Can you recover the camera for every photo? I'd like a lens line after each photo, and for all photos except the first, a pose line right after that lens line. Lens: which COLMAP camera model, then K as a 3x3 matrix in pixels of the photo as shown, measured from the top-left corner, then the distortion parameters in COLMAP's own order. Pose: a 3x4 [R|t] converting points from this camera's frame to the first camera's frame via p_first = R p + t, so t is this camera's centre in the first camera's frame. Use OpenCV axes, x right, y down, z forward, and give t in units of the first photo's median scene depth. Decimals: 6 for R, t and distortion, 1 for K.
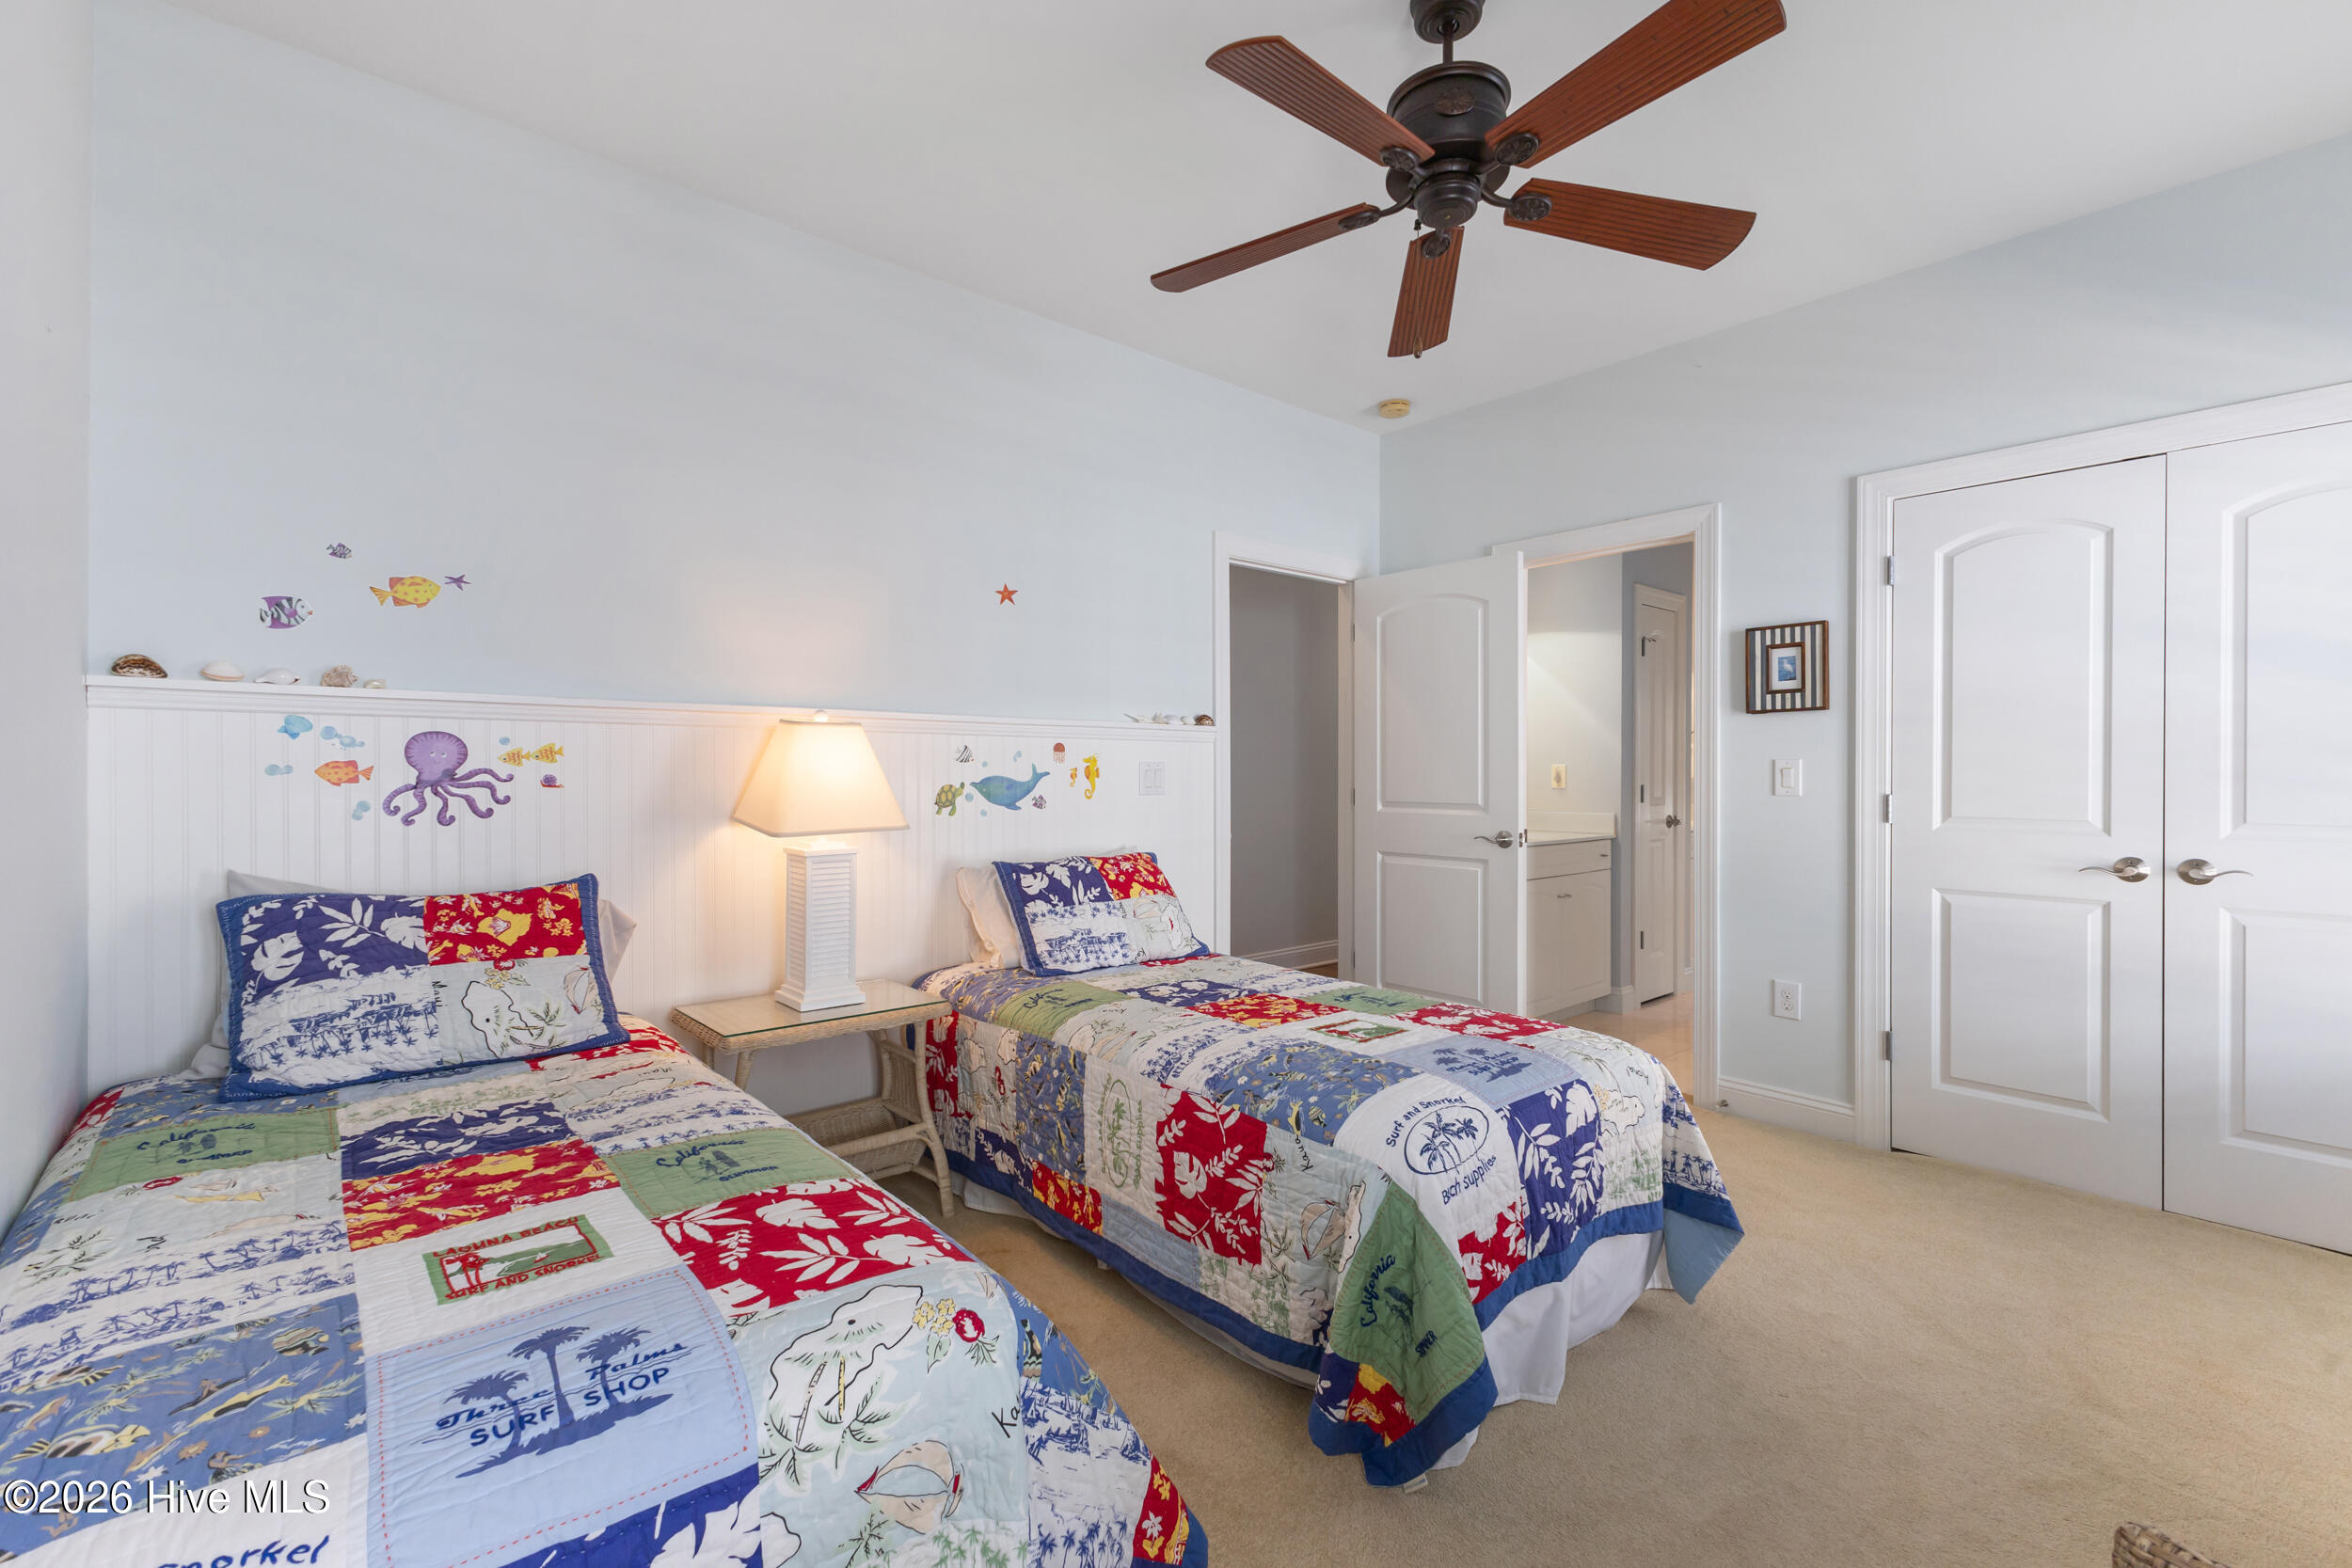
lens RADIAL K [[1006.8, 0, 1183.5], [0, 1006.8, 771.6], [0, 0, 1]] dist [-0.002559, 0.000553]
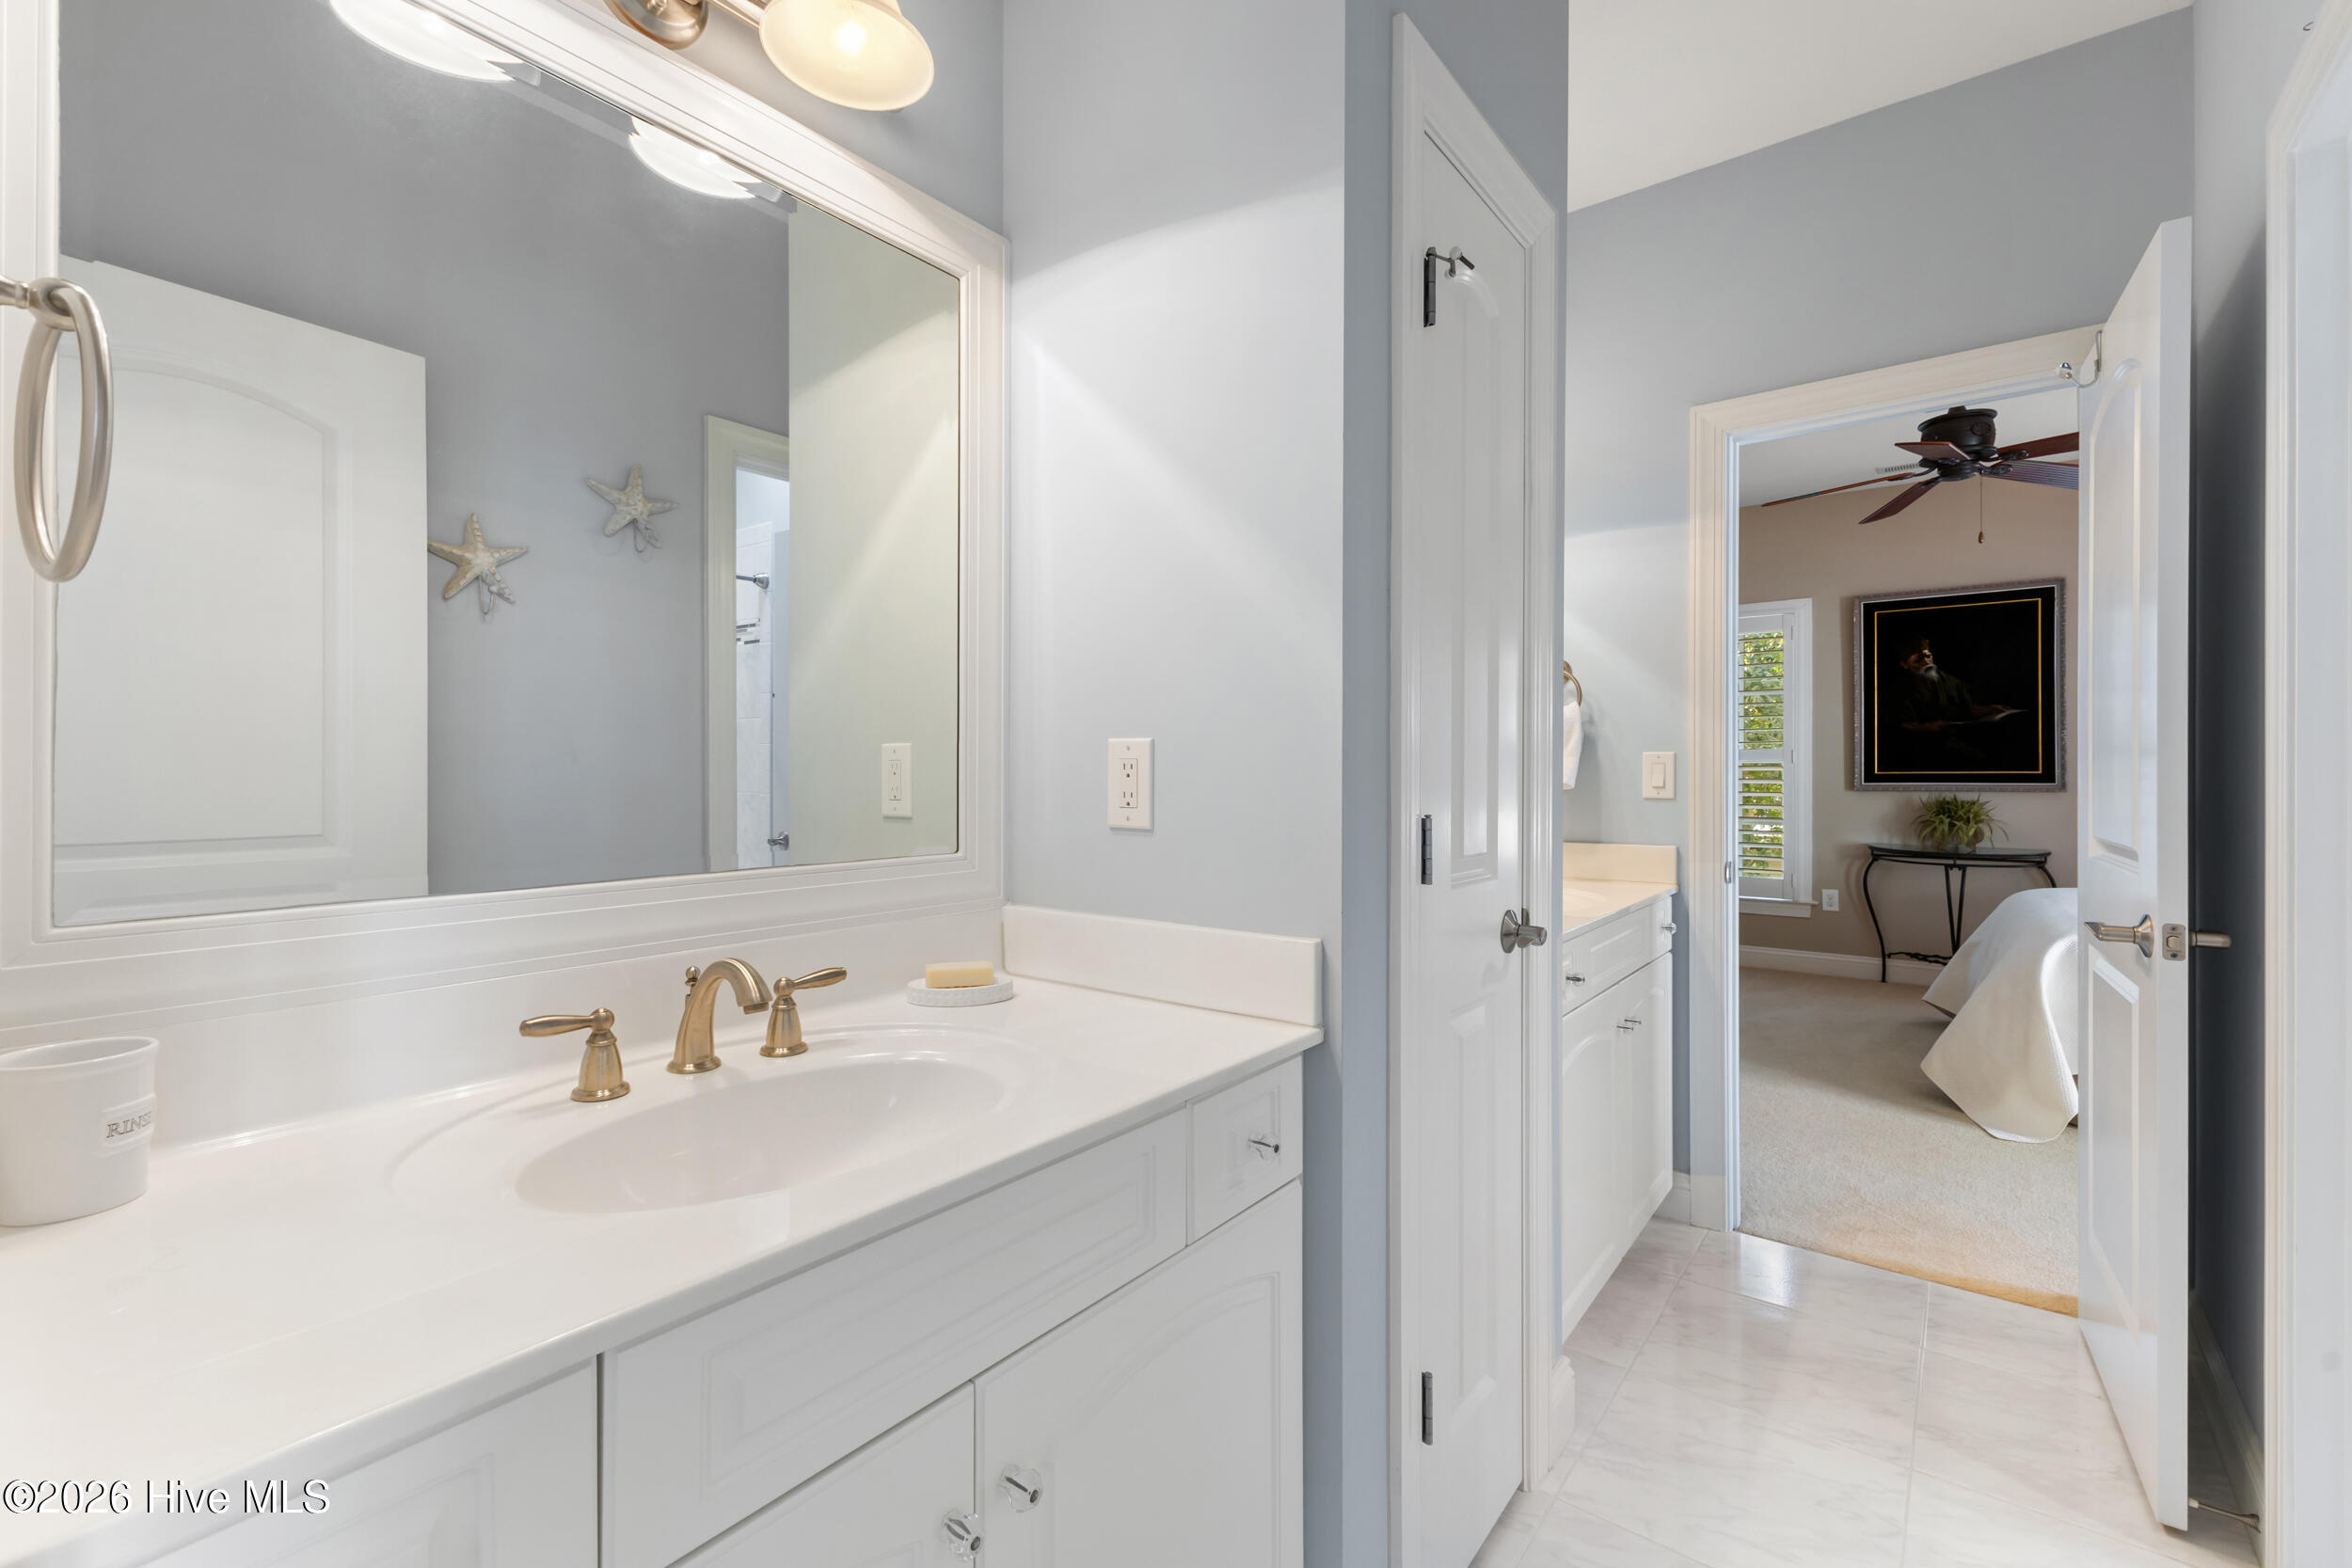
lens RADIAL K [[1006.8, 0, 1183.5], [0, 1006.8, 771.6], [0, 0, 1]] dist [-0.002559, 0.000553]
pose [[0.983549, -0.004798, 0.180575, 0.340497], [0.004630, 0.999988, 0.001351, -0.000514], [-0.180580, -0.000493, 0.983560, 0.740837]]
